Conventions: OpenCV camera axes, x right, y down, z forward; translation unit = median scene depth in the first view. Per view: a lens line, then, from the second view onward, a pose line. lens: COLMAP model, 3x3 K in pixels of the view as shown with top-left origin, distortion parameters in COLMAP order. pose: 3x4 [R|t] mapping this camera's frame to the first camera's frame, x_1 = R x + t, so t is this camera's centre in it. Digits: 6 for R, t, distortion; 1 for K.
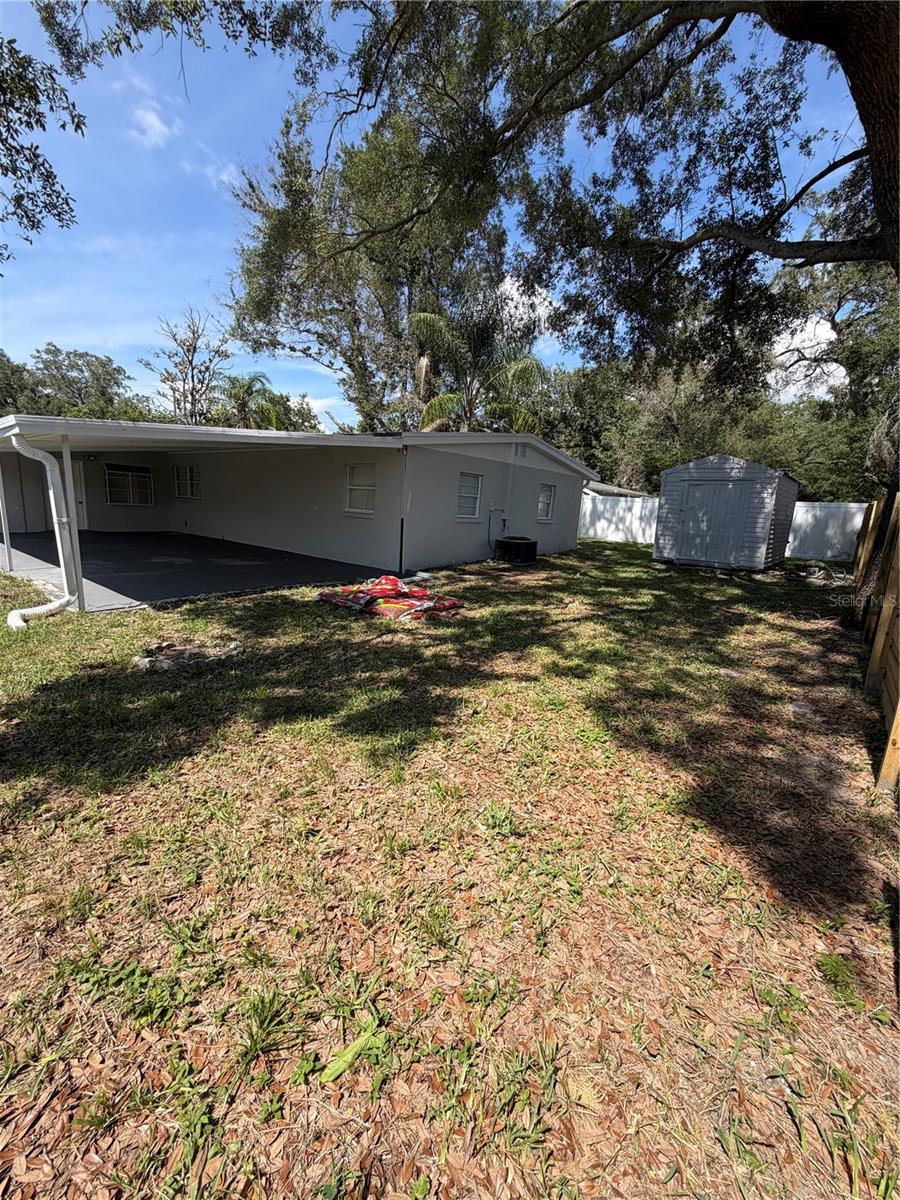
lens RADIAL K [[479.0, 0, 449.3], [0, 479.0, 598.8], [0, 0, 1]] dist [0.000545, 0.000180]
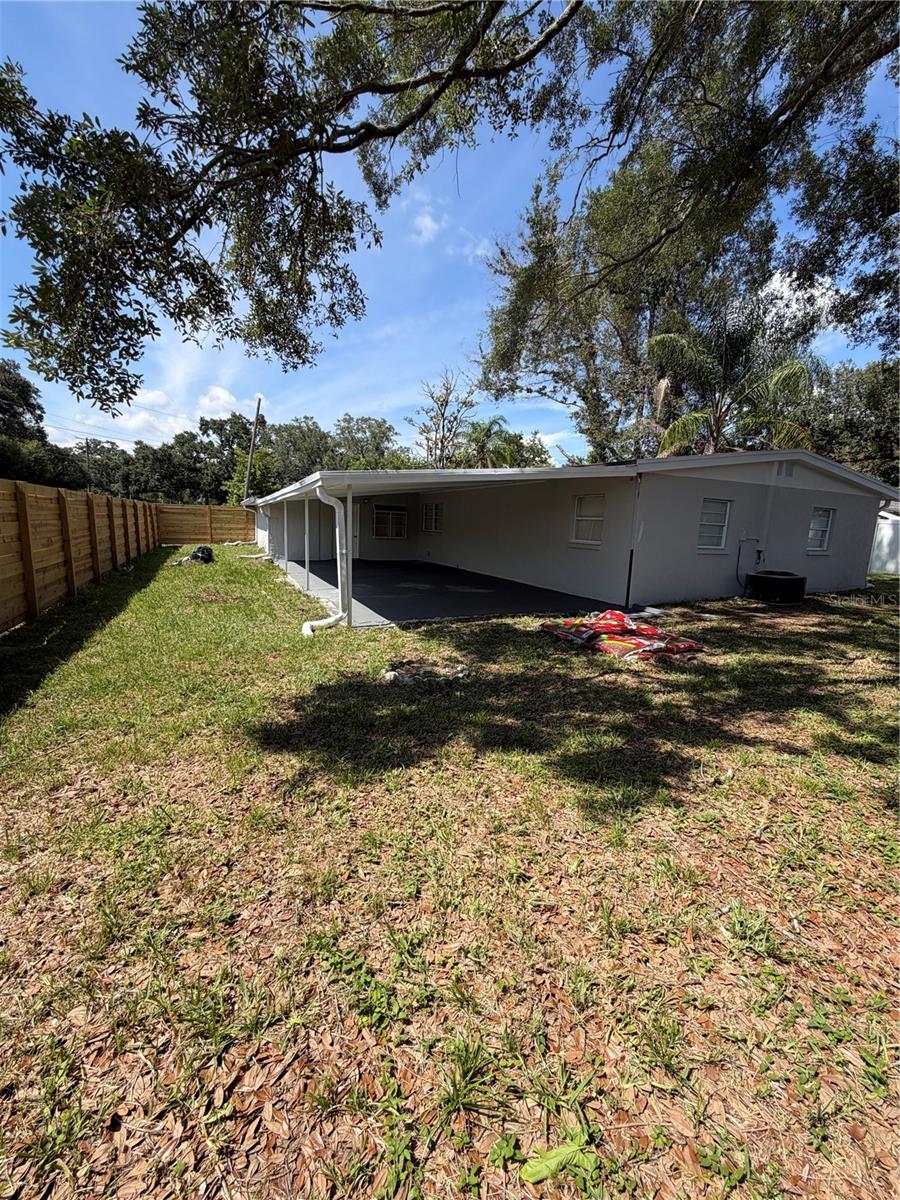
lens RADIAL K [[479.0, 0, 449.3], [0, 479.0, 598.8], [0, 0, 1]] dist [0.000545, 0.000180]
pose [[0.898368, 0.045374, -0.436895, -0.009558], [-0.072190, 0.996377, -0.044961, -0.006756], [0.433272, 0.071931, 0.898388, 0.011076]]
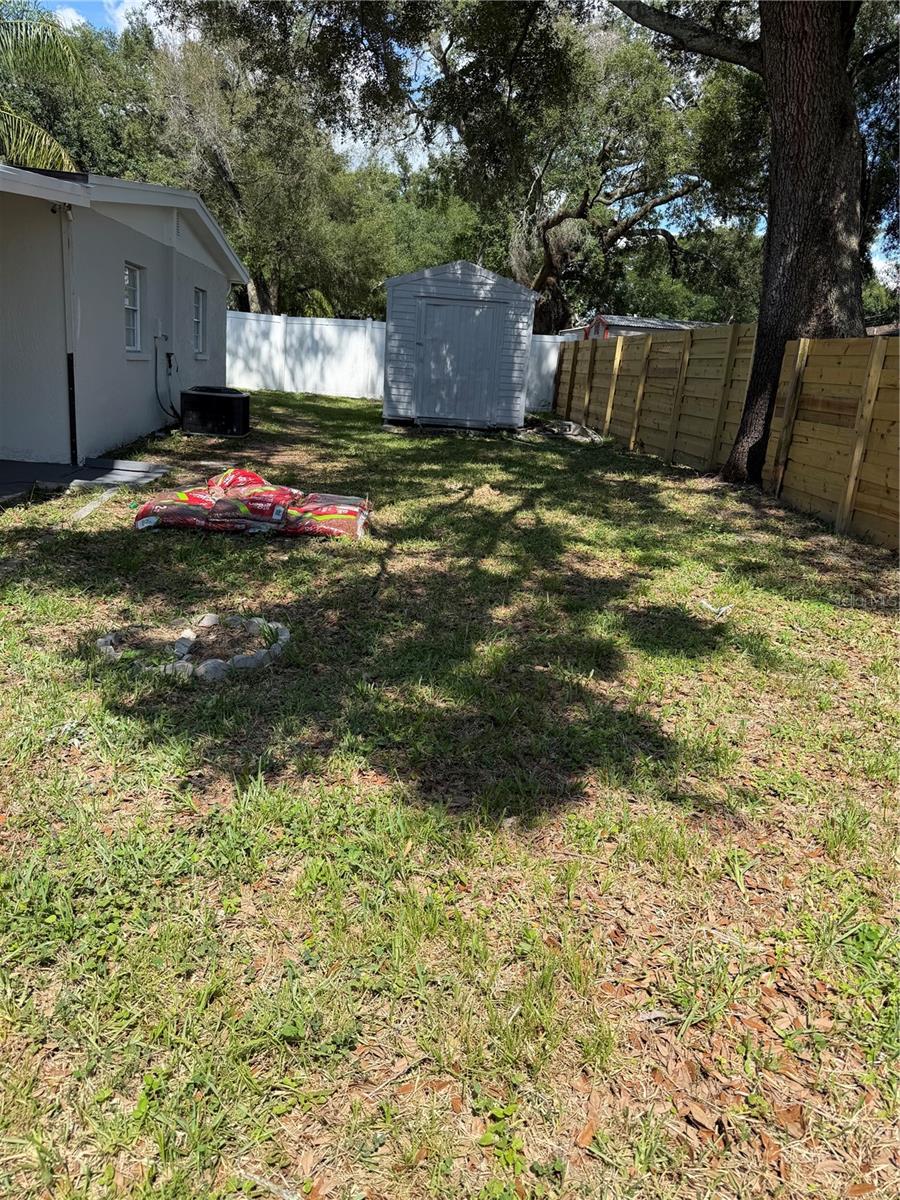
lens RADIAL K [[870.9, 0, 450.0], [0, 870.9, 600.0], [0, 0, 1]] dist [0.006462, 0.001661]
pose [[0.728536, -0.175168, 0.662232, -0.798478], [0.093771, 0.983153, 0.156896, -0.040989], [-0.678559, -0.052206, 0.732688, 0.126398]]
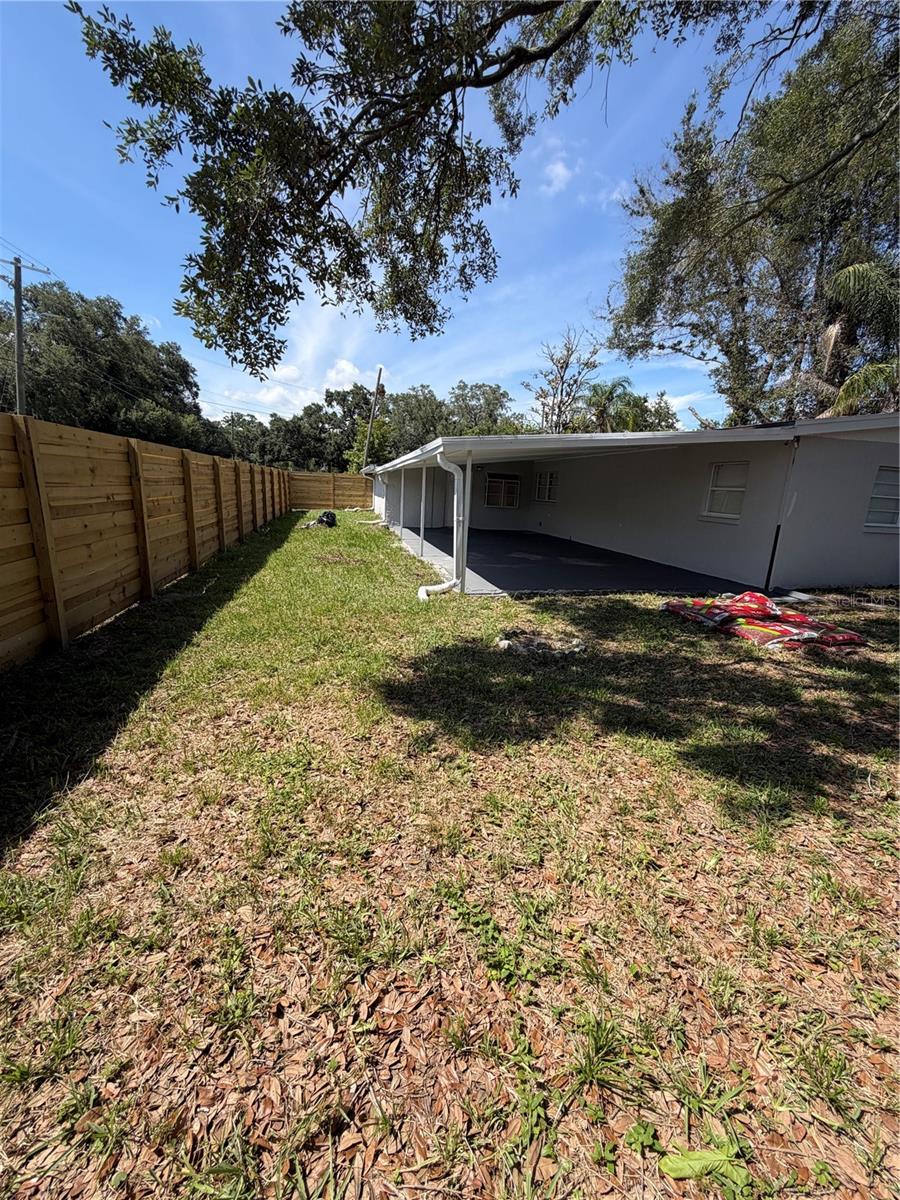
lens RADIAL K [[479.0, 0, 449.3], [0, 479.0, 598.8], [0, 0, 1]] dist [0.000545, 0.000180]
pose [[0.779704, 0.123229, -0.613903, -0.035735], [-0.127252, 0.991167, 0.037338, -0.000150], [0.613081, 0.049007, 0.788498, 0.006271]]
